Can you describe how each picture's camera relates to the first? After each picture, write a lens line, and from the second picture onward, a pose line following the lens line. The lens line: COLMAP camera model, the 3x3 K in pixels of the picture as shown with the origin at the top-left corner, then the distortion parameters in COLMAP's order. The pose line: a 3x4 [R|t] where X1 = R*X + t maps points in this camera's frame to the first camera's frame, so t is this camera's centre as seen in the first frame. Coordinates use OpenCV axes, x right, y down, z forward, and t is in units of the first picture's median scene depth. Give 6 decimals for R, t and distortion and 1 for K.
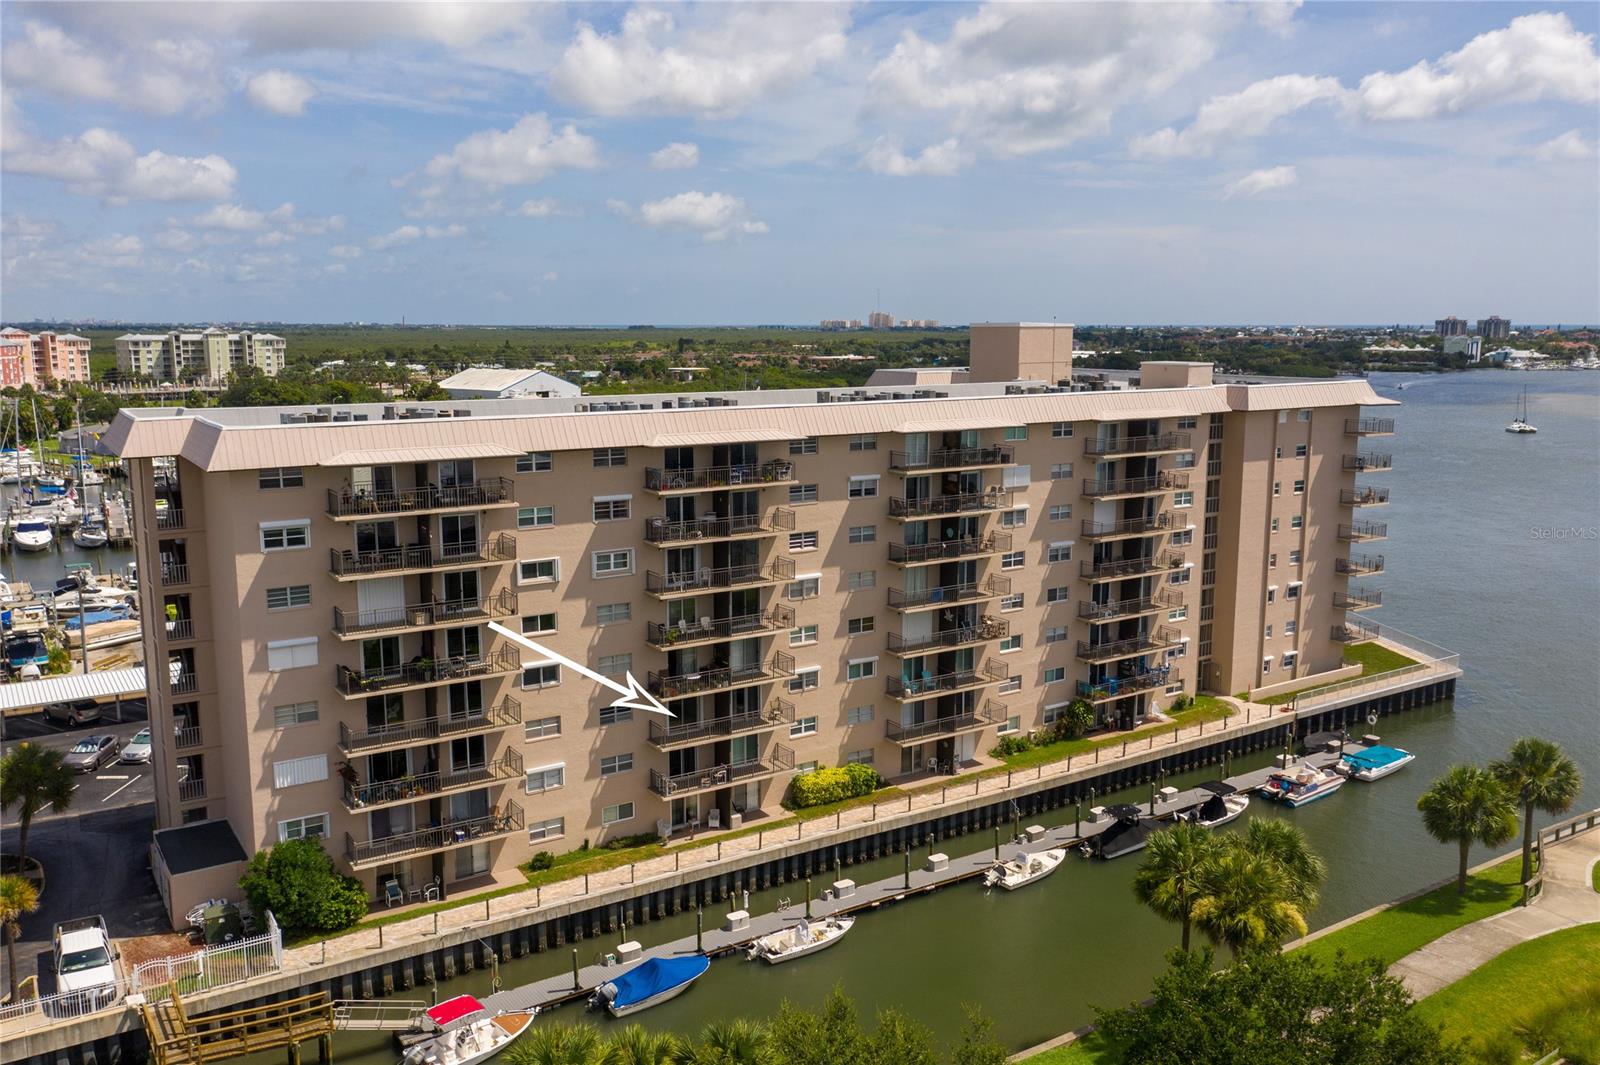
lens RADIAL K [[1276.0, 0, 791.2], [0, 1276.0, 534.7], [0, 0, 1]] dist [-0.000376, 0.000818]
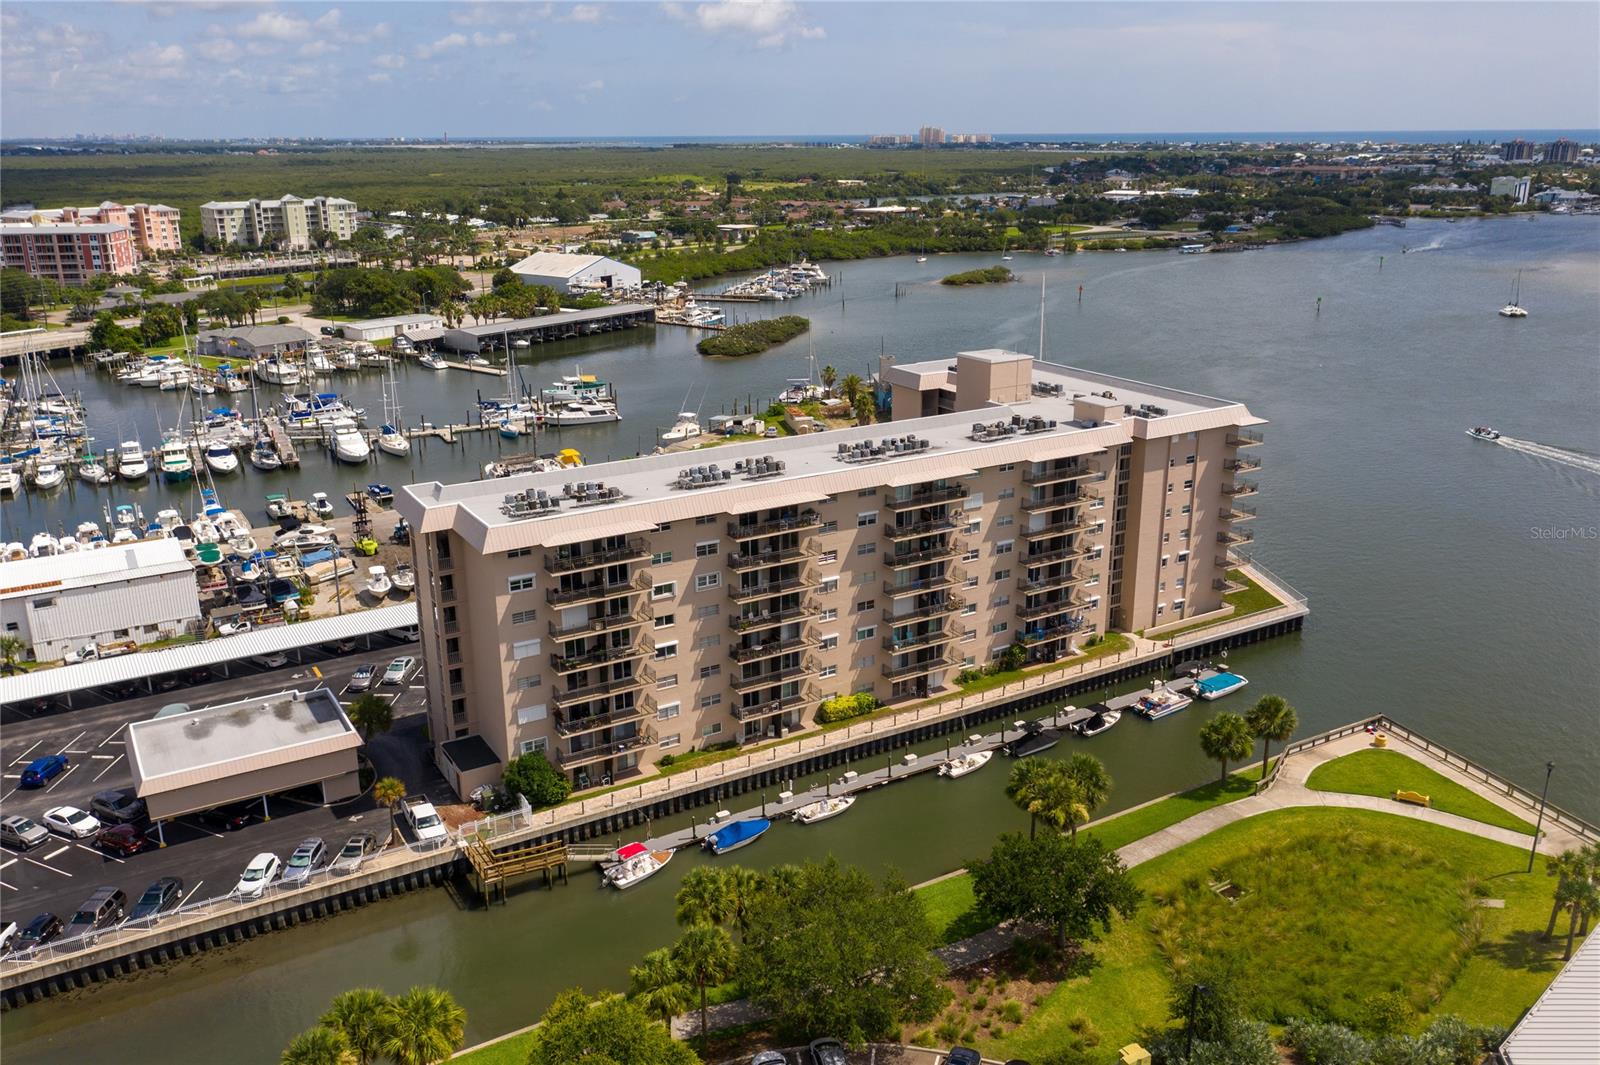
lens RADIAL K [[1276.0, 0, 791.2], [0, 1276.0, 534.7], [0, 0, 1]] dist [-0.000376, 0.000818]
pose [[0.999304, 0.003613, -0.037130, 0.023407], [0.001707, 0.989827, 0.142267, -0.249554], [0.037267, -0.142232, 0.989132, -0.547388]]
